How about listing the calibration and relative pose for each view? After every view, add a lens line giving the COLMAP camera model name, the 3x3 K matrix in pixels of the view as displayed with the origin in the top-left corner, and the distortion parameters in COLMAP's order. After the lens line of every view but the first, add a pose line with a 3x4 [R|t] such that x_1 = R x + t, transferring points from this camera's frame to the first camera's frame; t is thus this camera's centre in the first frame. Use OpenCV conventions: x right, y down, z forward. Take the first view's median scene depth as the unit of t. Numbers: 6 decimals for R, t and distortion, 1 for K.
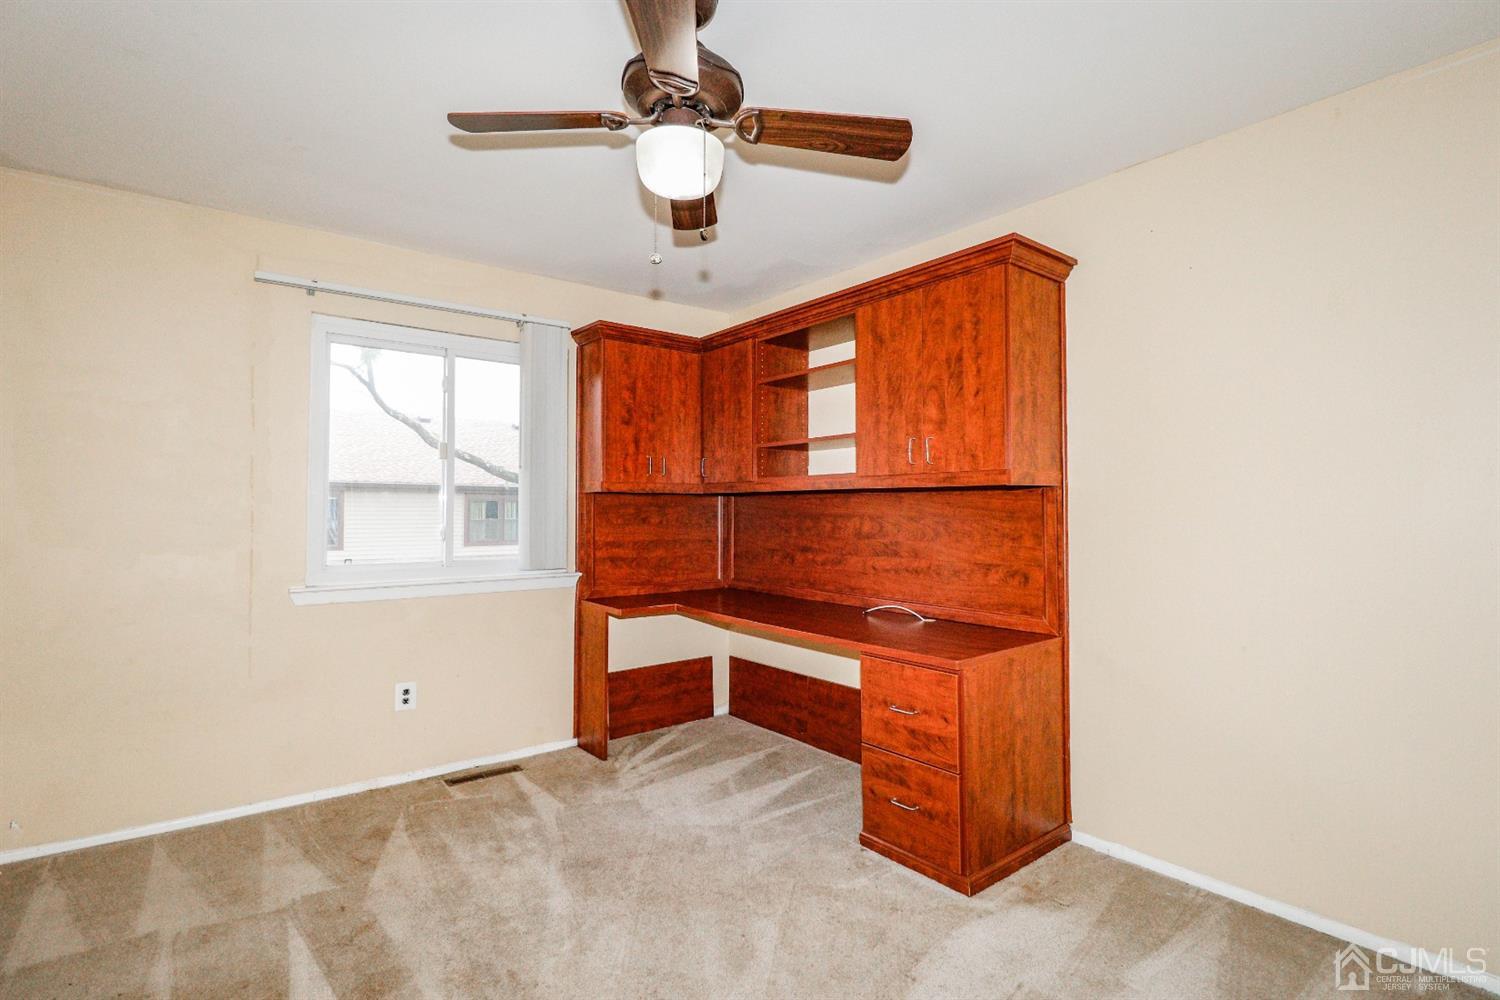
lens RADIAL K [[701.7, 0, 750.2], [0, 701.7, 498.0], [0, 0, 1]] dist [-0.005761, -0.008853]
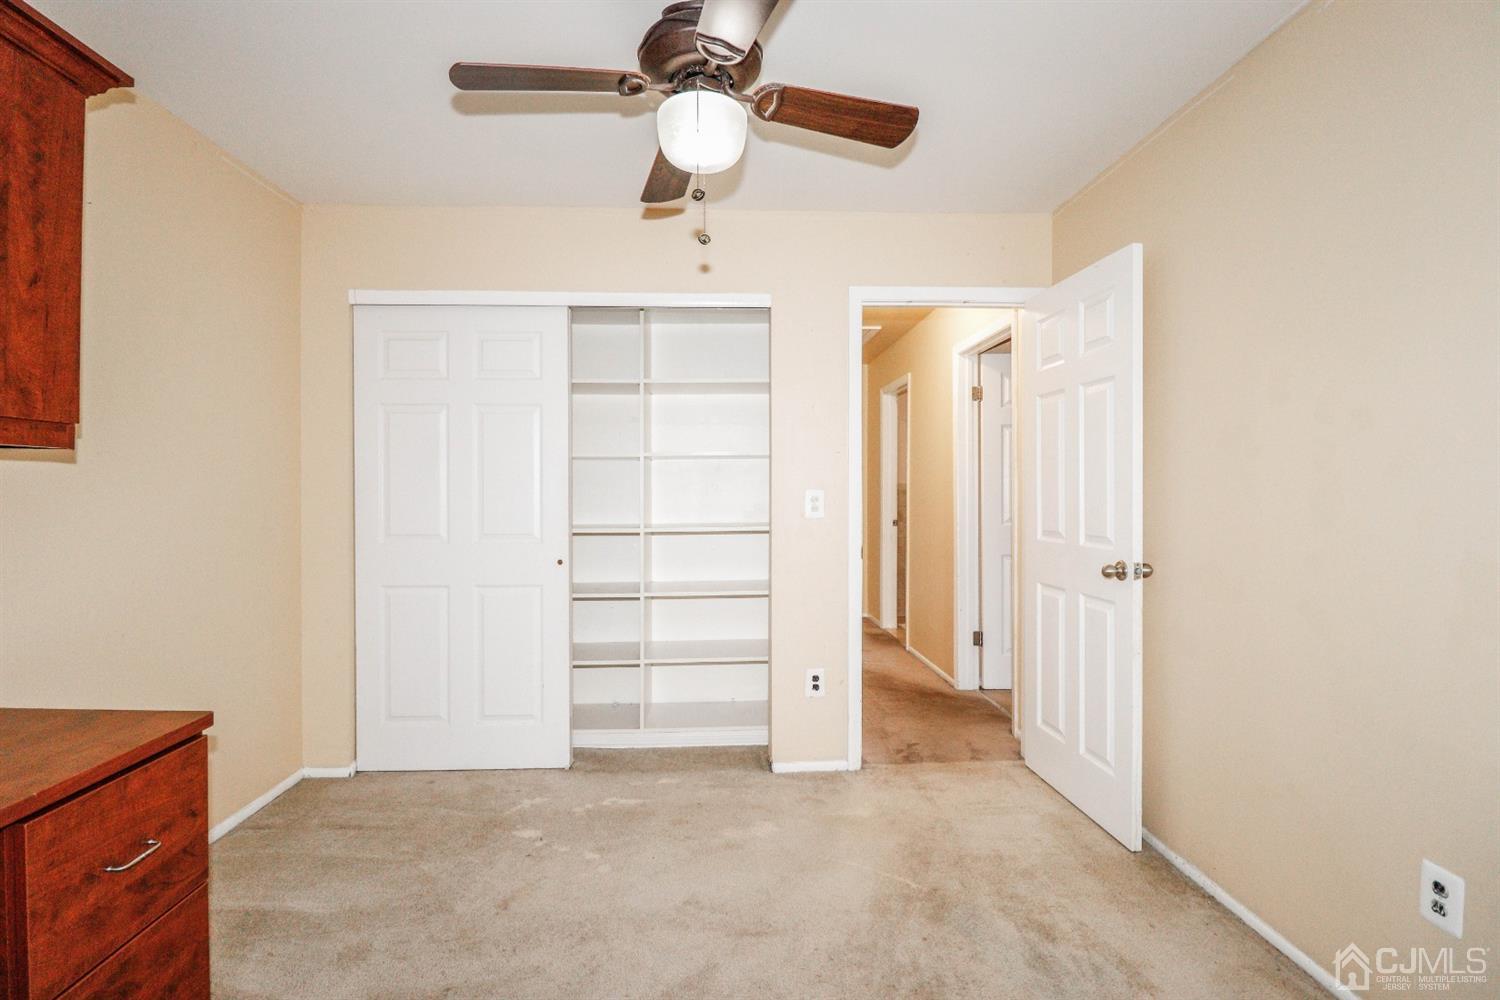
lens RADIAL K [[701.7, 0, 749.9], [0, 701.7, 498.8], [0, 0, 1]] dist [-0.005761, -0.008853]
pose [[-0.822545, -0.004427, 0.568683, -0.461101], [-0.014421, 0.999811, -0.013076, 0.023113], [-0.568518, -0.018956, -0.822453, 1.123951]]
